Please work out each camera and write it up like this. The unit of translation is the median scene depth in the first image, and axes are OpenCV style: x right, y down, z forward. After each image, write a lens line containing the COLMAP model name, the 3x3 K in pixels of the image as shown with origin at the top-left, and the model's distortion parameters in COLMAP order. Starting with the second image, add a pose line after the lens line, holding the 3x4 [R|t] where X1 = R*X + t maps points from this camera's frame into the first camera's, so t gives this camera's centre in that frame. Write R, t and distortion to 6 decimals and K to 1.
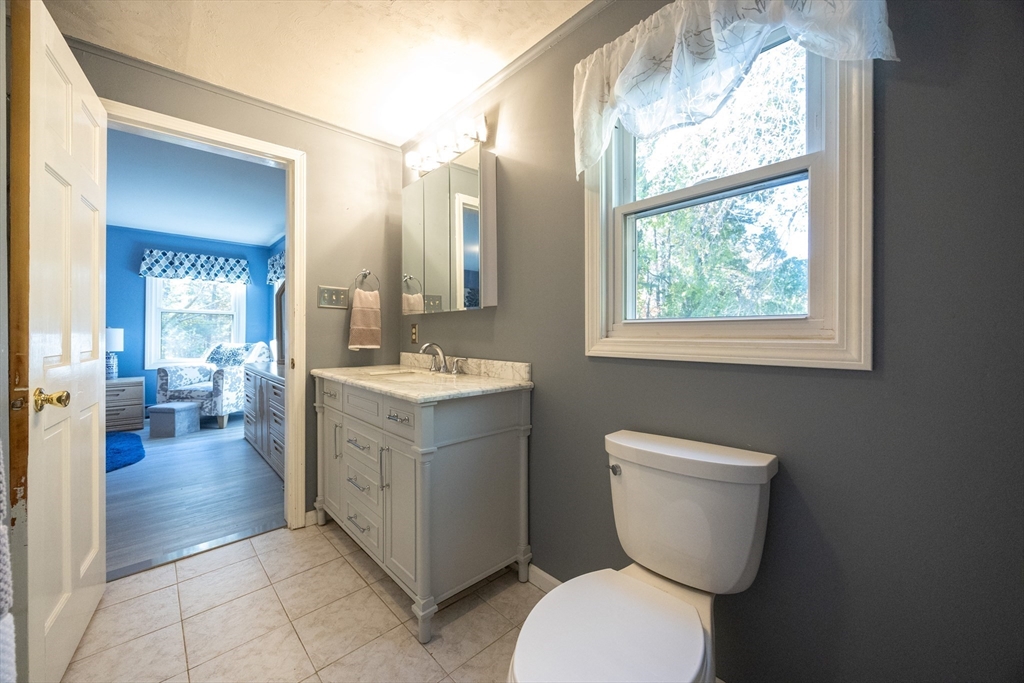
lens RADIAL K [[393.5, 0, 514.7], [0, 393.5, 334.1], [0, 0, 1]] dist [-0.005200, 0.000006]
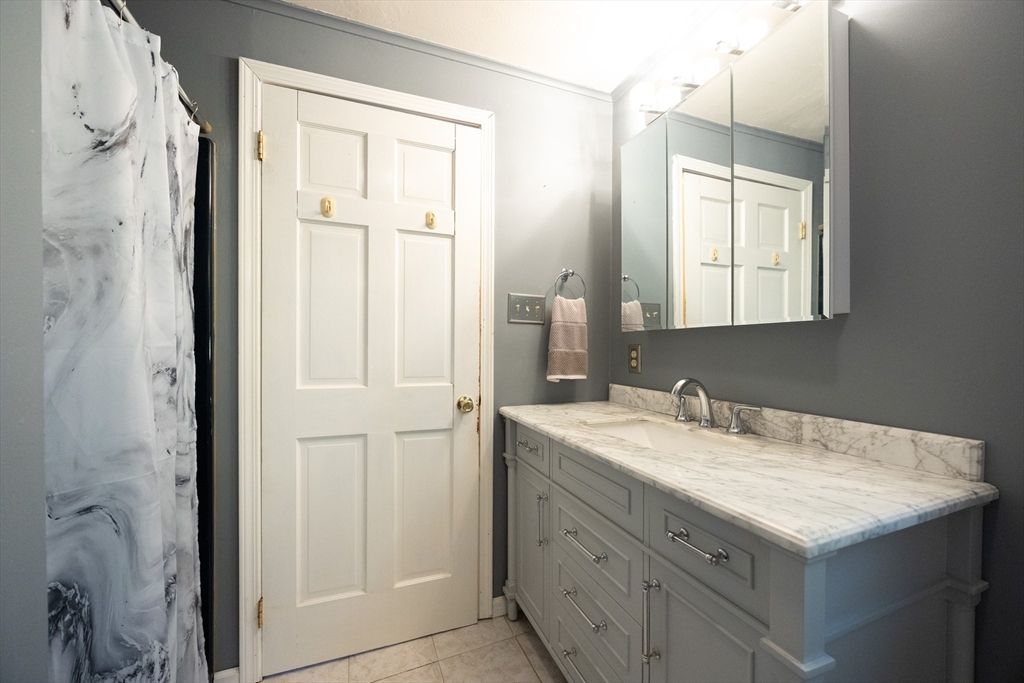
lens RADIAL K [[393.5, 0, 508.1], [0, 393.5, 348.2], [0, 0, 1]] dist [-0.005200, 0.000006]
pose [[0.931058, 0.003528, -0.364855, -0.232177], [-0.002561, 0.999992, 0.003134, -0.023026], [0.364863, -0.001984, 0.931059, 0.313328]]
